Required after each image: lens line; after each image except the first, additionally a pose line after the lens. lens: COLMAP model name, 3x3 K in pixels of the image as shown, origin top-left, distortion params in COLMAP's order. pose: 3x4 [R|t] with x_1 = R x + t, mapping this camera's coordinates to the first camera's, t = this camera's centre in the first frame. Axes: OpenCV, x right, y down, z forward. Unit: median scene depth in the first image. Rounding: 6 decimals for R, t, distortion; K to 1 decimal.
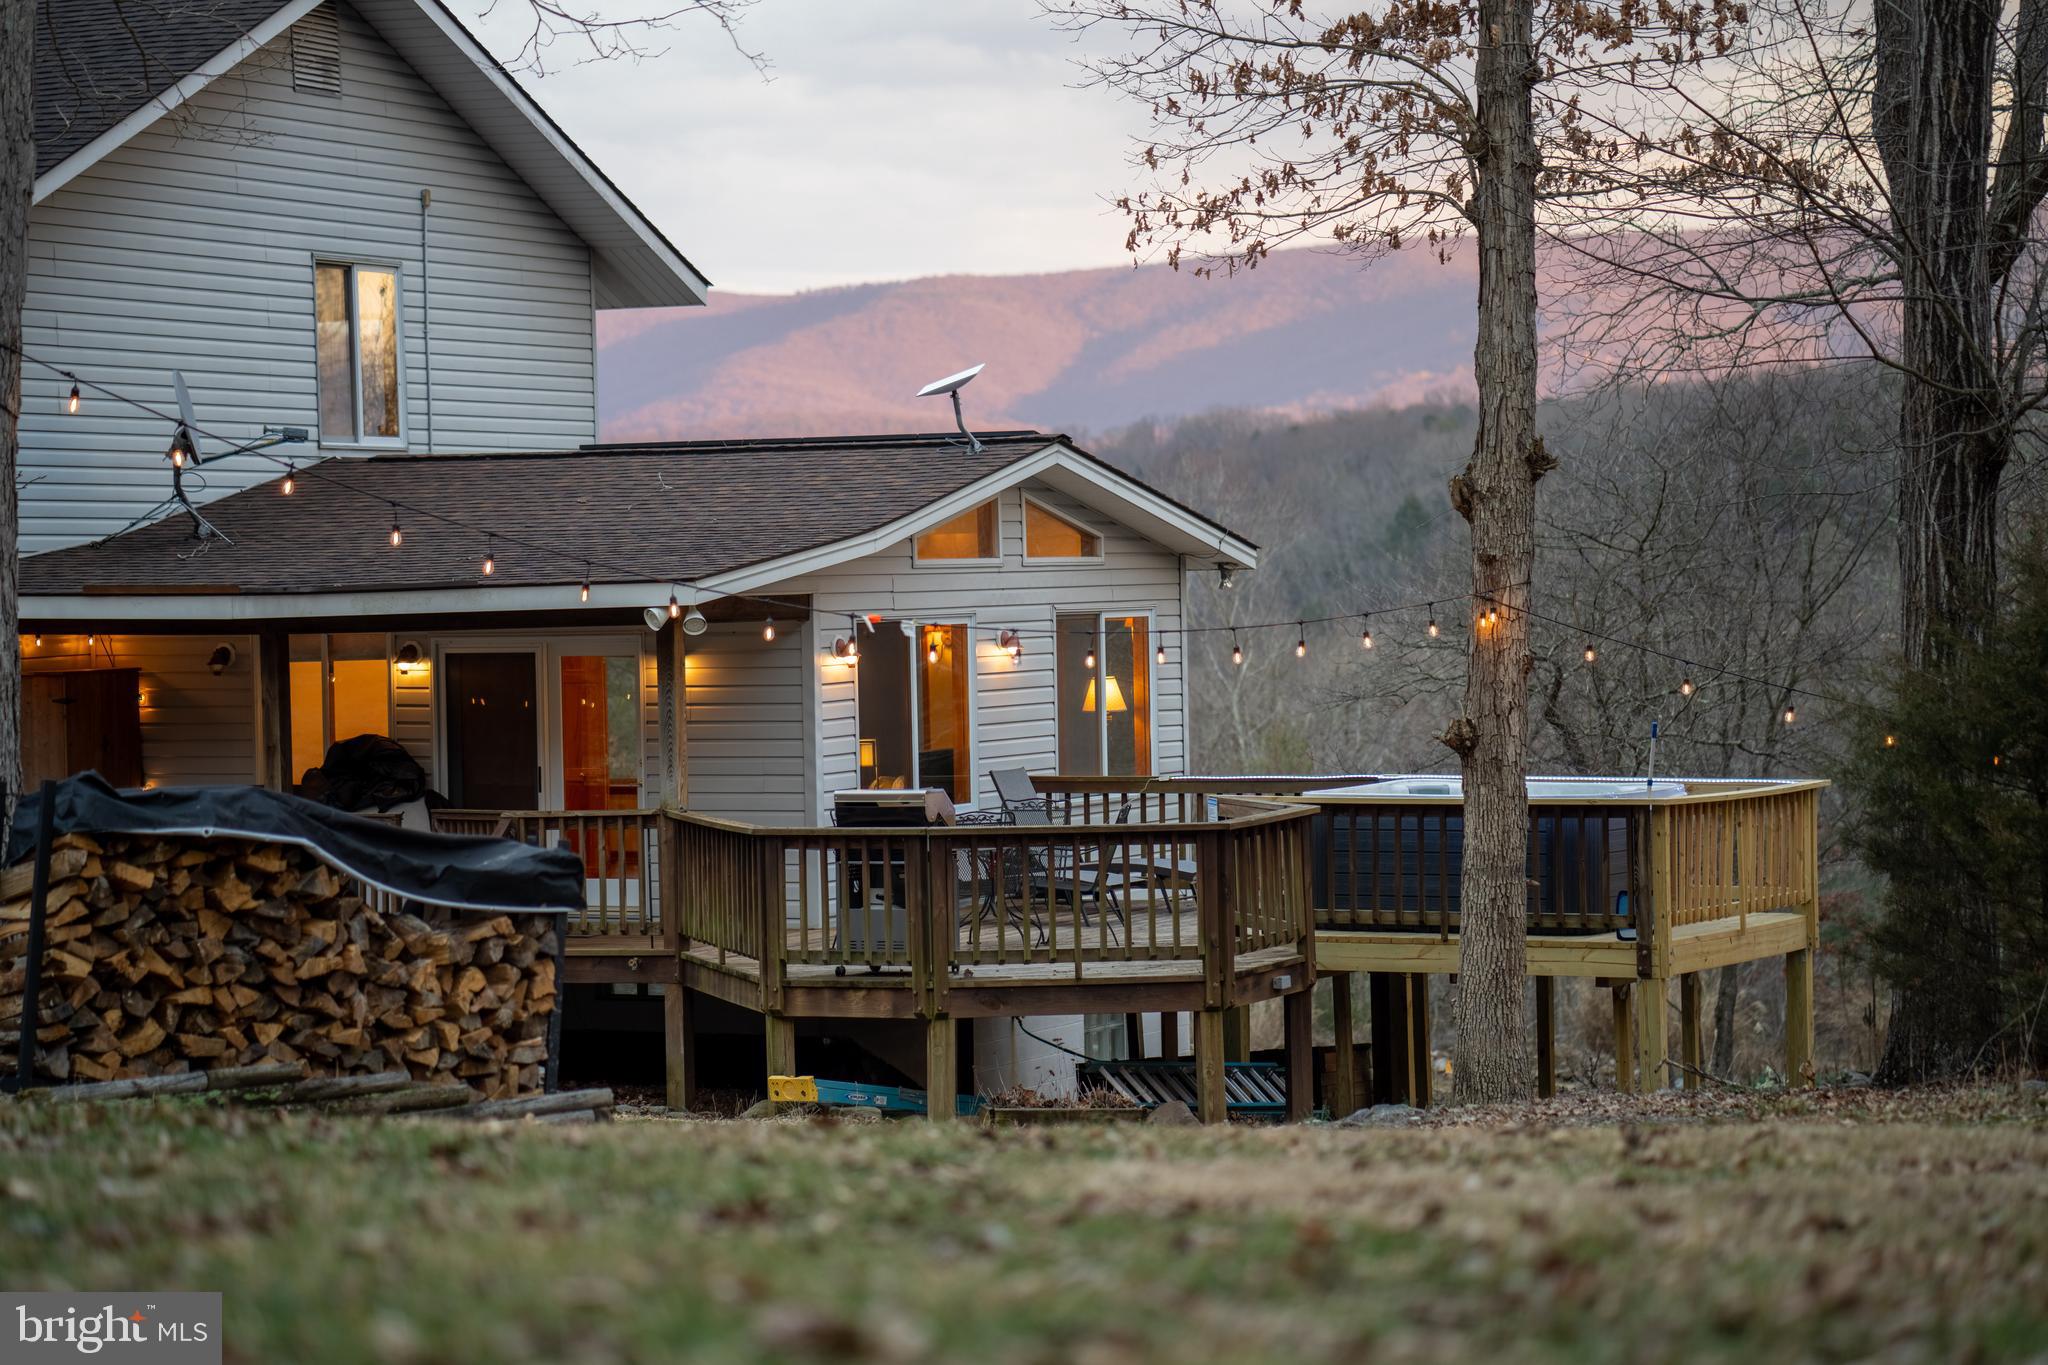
lens RADIAL K [[4672.4, 0, 1014.8], [0, 4672.4, 808.1], [0, 0, 1]] dist [0.586560, -2.728478]
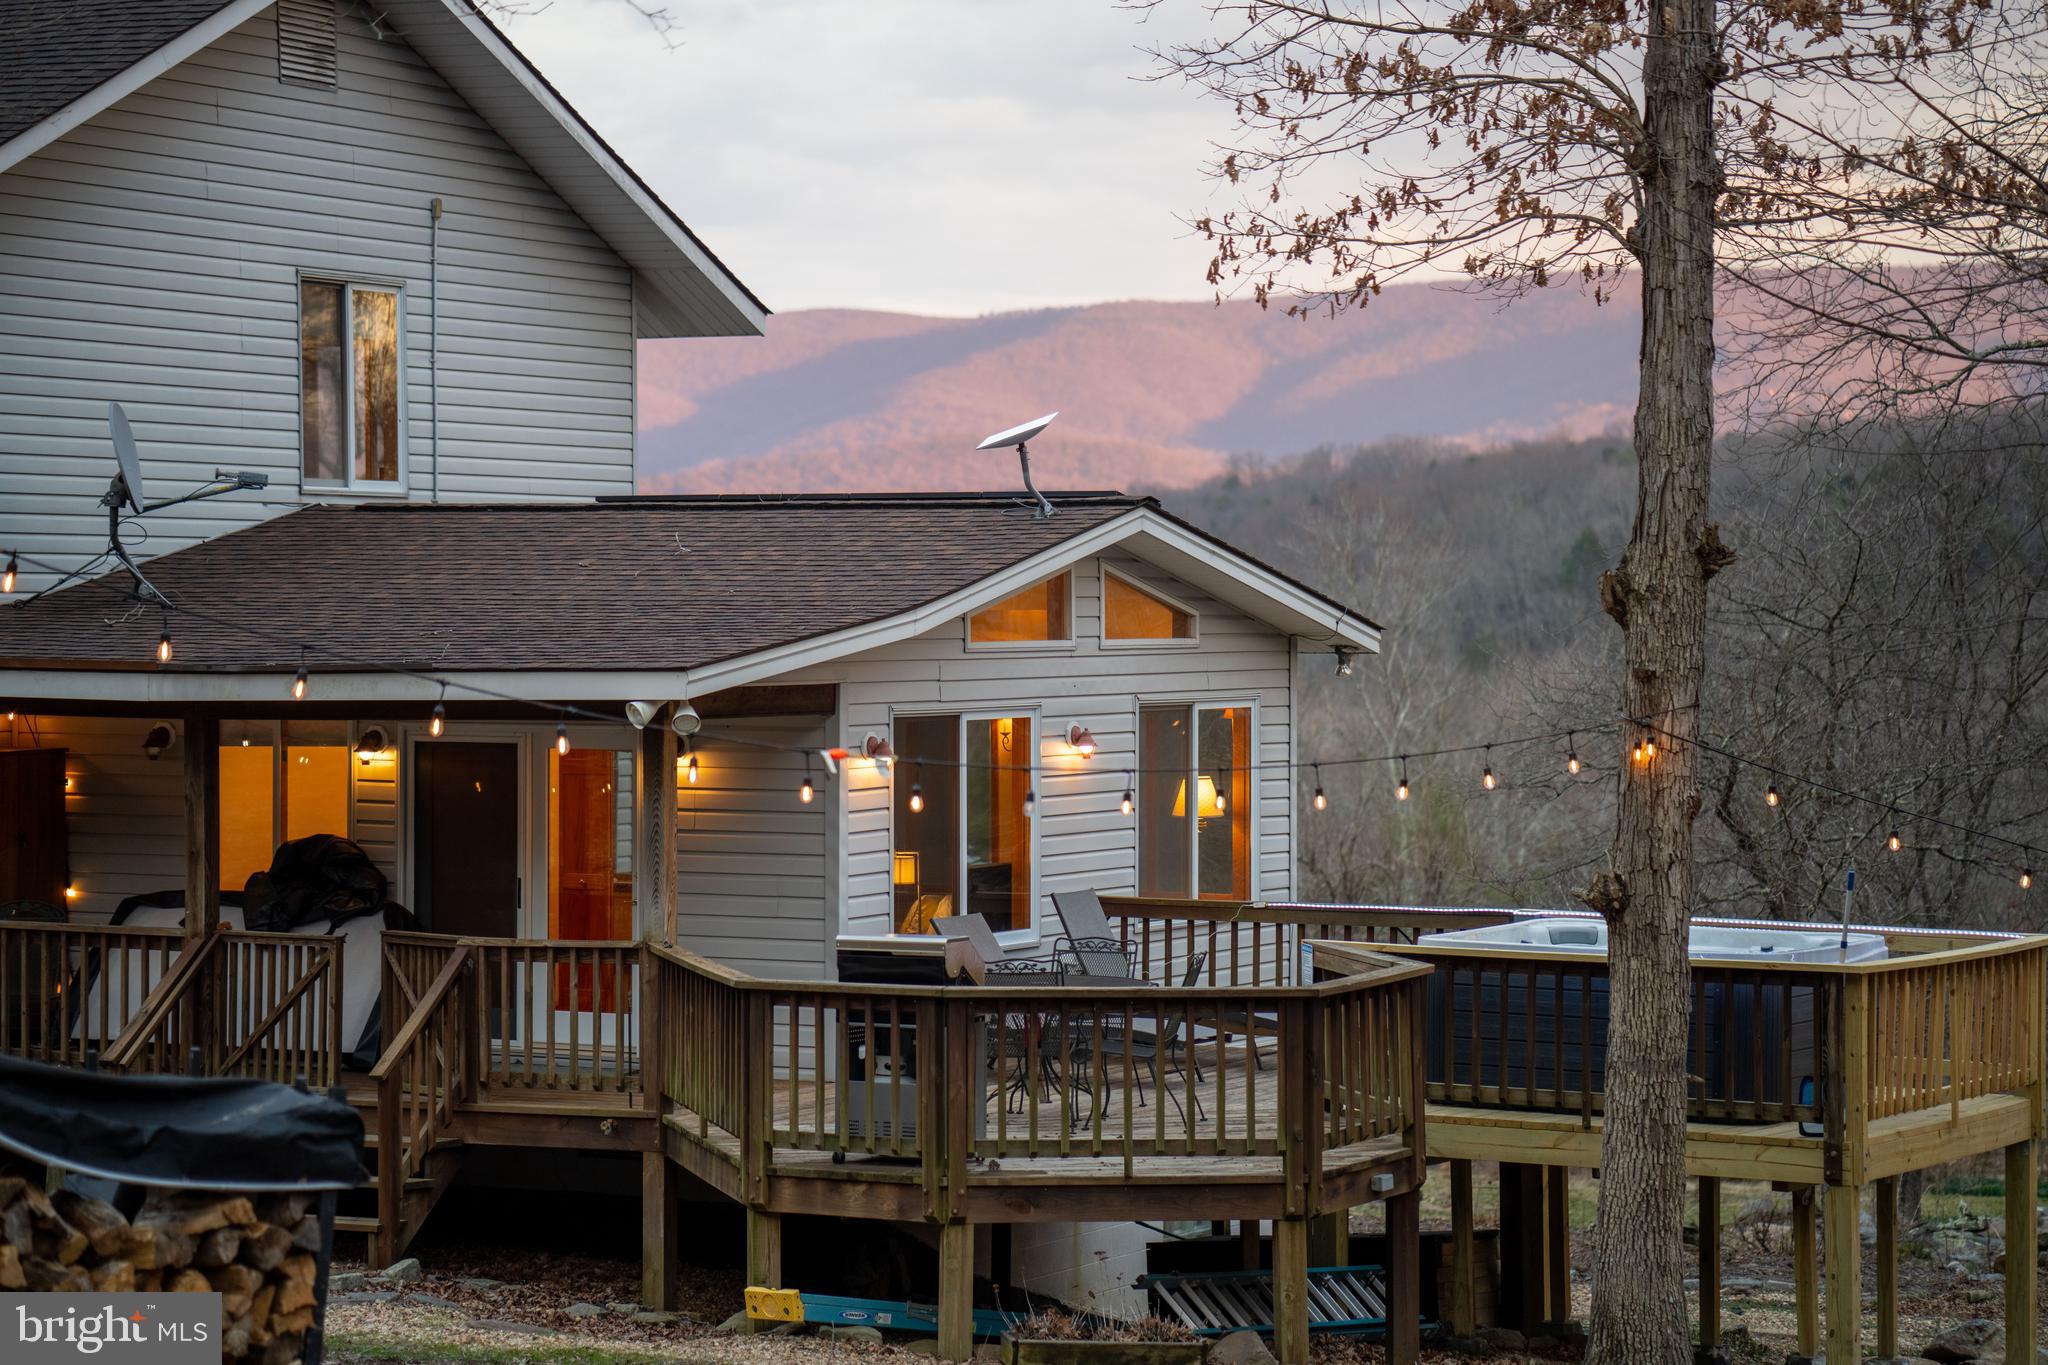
lens RADIAL K [[4672.4, 0, 1014.8], [0, 4672.4, 808.1], [0, 0, 1]] dist [0.586560, -2.728478]
pose [[0.999128, 0.021838, -0.035584, 0.020982], [-0.022024, 0.999746, -0.004855, -0.022463], [0.035469, 0.005634, 0.999355, 0.181944]]
